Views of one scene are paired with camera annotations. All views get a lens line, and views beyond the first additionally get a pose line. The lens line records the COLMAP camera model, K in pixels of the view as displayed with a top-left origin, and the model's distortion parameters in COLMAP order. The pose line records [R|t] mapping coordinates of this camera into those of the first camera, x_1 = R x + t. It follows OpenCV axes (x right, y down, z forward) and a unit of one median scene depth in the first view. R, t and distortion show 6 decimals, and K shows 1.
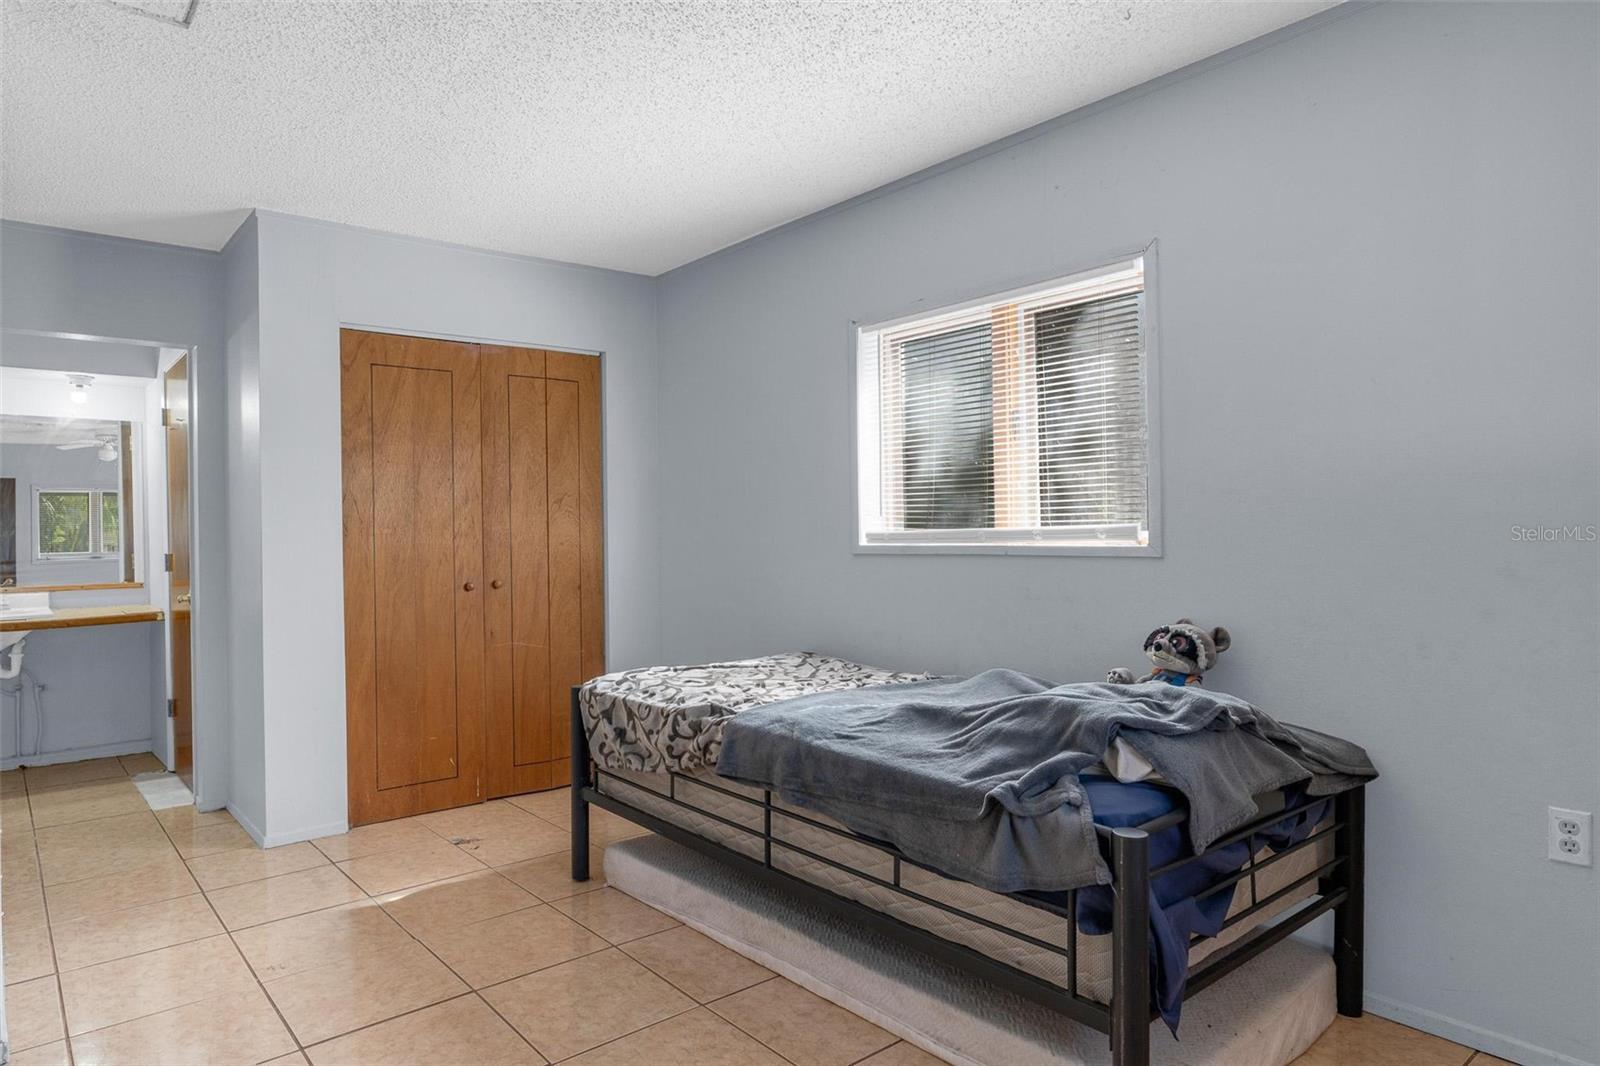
lens RADIAL K [[925.4, 0, 800.0], [0, 925.4, 533.0], [0, 0, 1]] dist [0.000082, 0.000394]
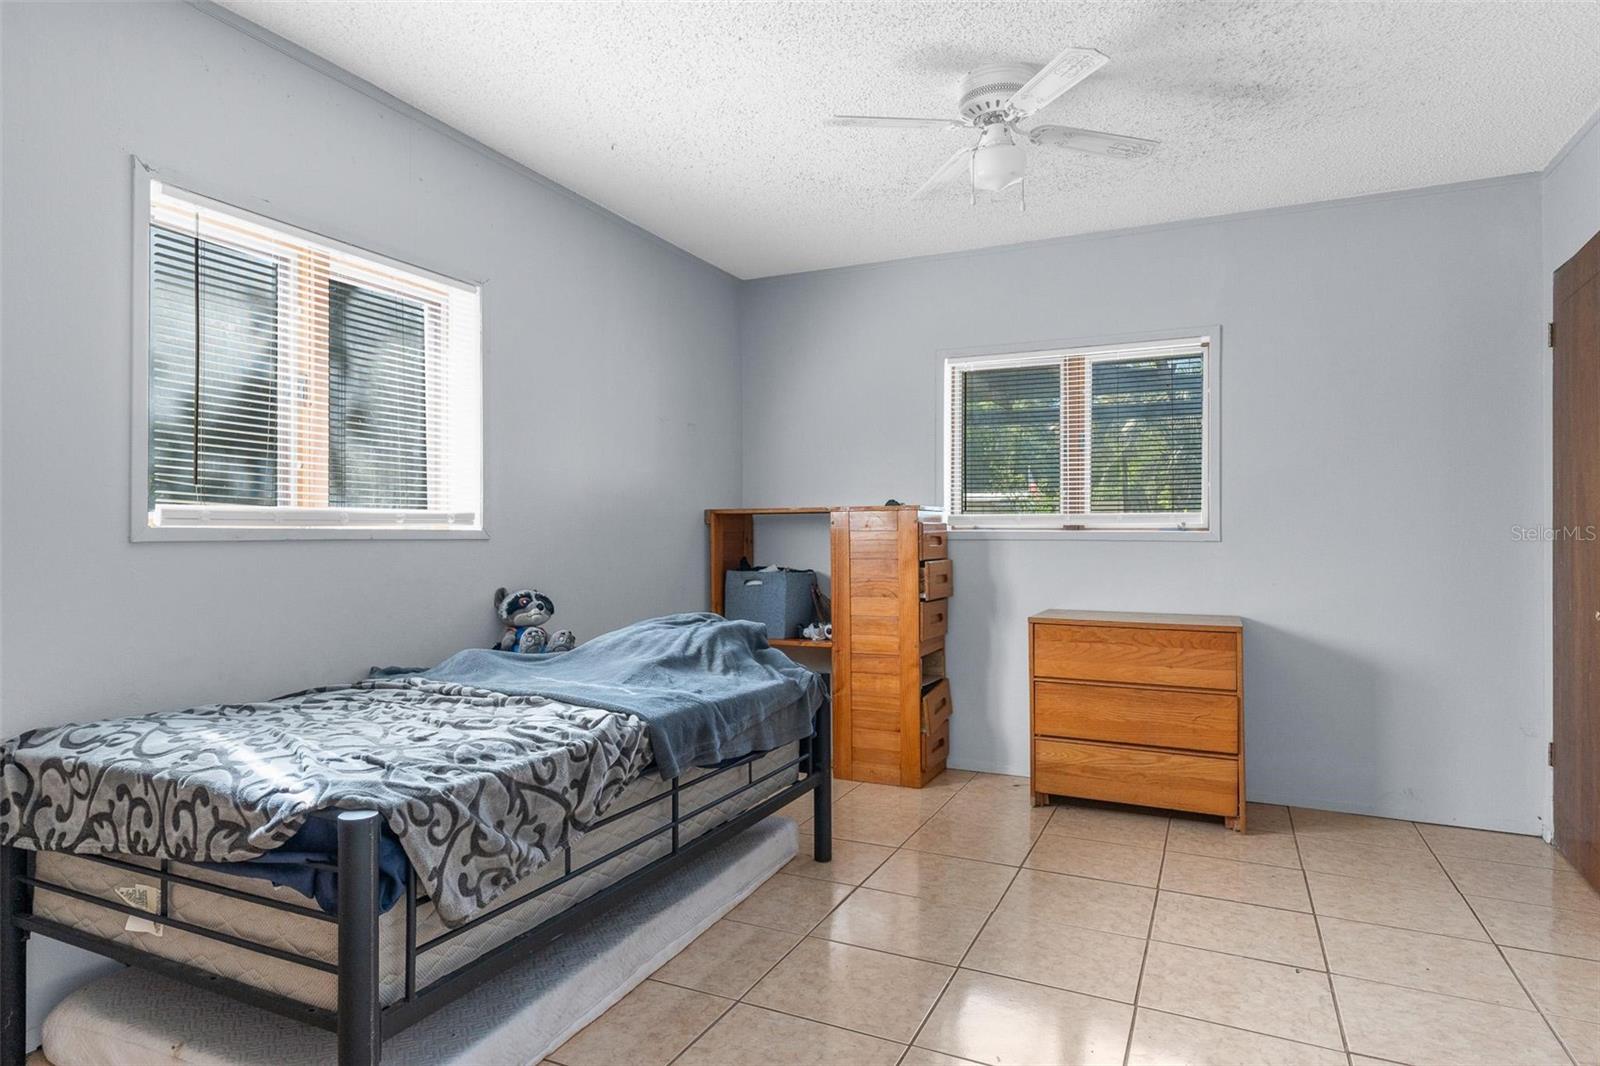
lens RADIAL K [[925.4, 0, 800.0], [0, 925.4, 533.0], [0, 0, 1]] dist [0.000082, 0.000394]
pose [[-0.409966, 0.014376, 0.911988, -0.888759], [0.002455, 0.999890, -0.014658, 0.037634], [-0.912098, -0.003770, -0.409956, 1.167039]]
